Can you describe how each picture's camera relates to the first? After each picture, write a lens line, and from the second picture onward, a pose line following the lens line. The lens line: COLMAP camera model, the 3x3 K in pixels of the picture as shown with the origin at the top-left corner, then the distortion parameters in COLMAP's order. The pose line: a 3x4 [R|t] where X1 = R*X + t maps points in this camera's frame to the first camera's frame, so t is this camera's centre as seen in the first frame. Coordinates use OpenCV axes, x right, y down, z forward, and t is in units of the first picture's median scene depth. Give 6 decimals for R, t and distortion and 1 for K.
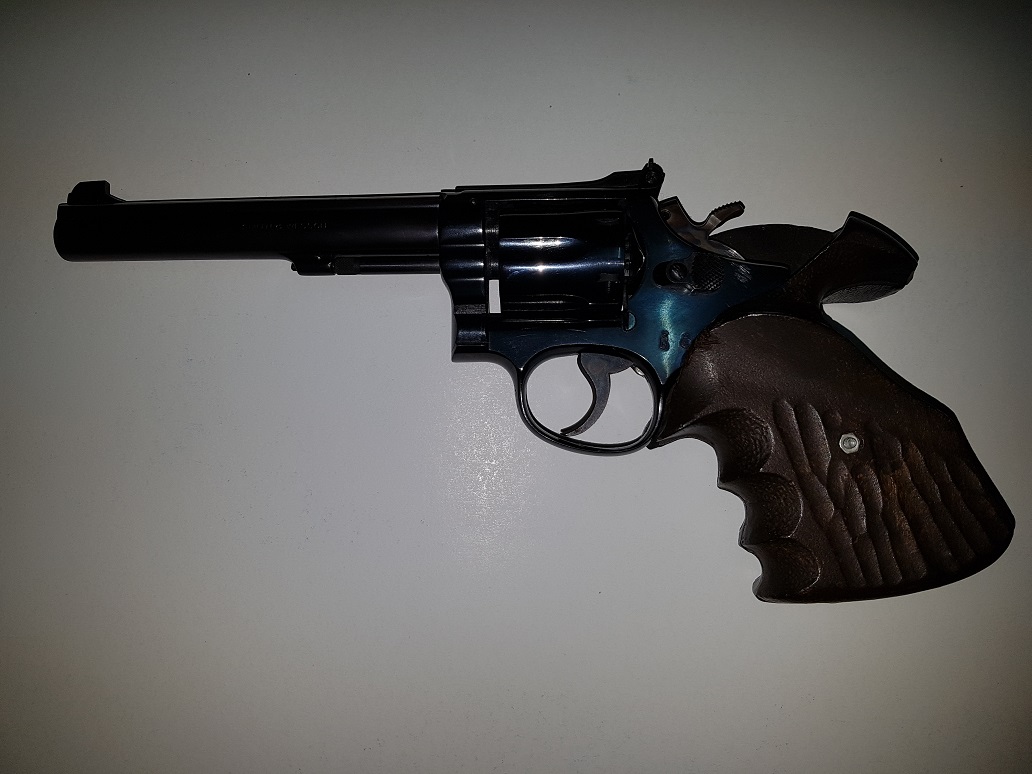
lens RADIAL K [[808.0, 0, 516.0], [0, 808.0, 387.0], [0, 0, 1]] dist [0.008817, -0.005680]
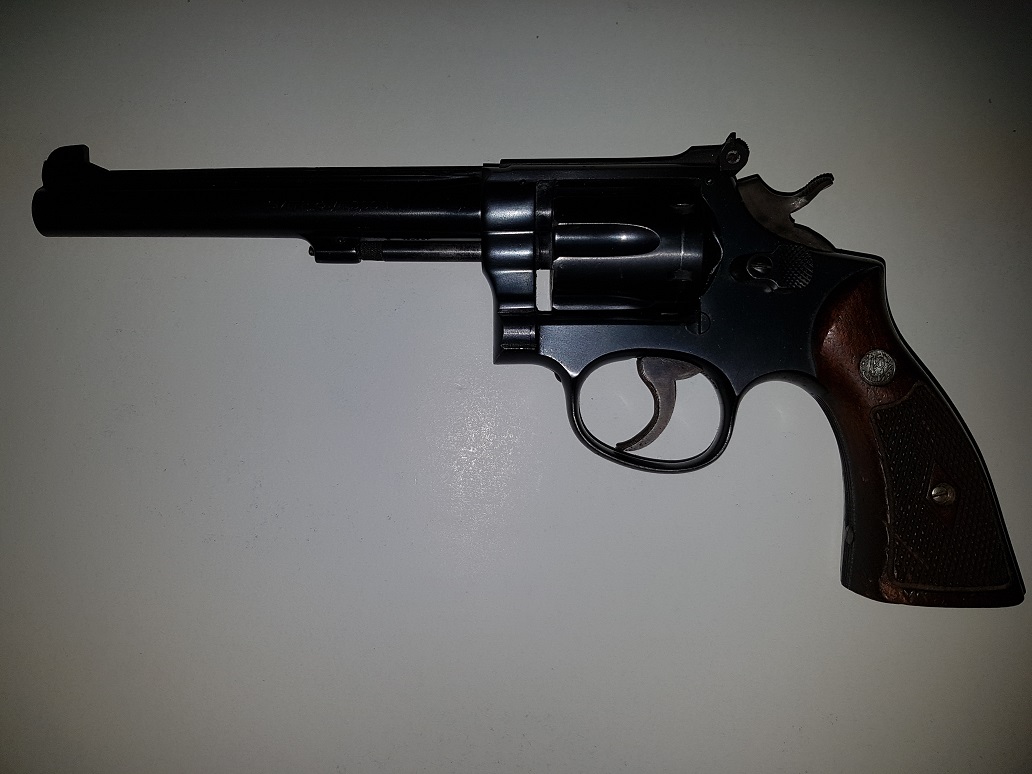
lens RADIAL K [[808.0, 0, 516.0], [0, 808.0, 387.0], [0, 0, 1]] dist [0.008817, -0.005680]
pose [[0.998883, 0.005402, 0.046951, -0.096353], [-0.006612, 0.999649, 0.025665, -0.029957], [-0.046795, -0.025946, 0.998567, 0.137916]]
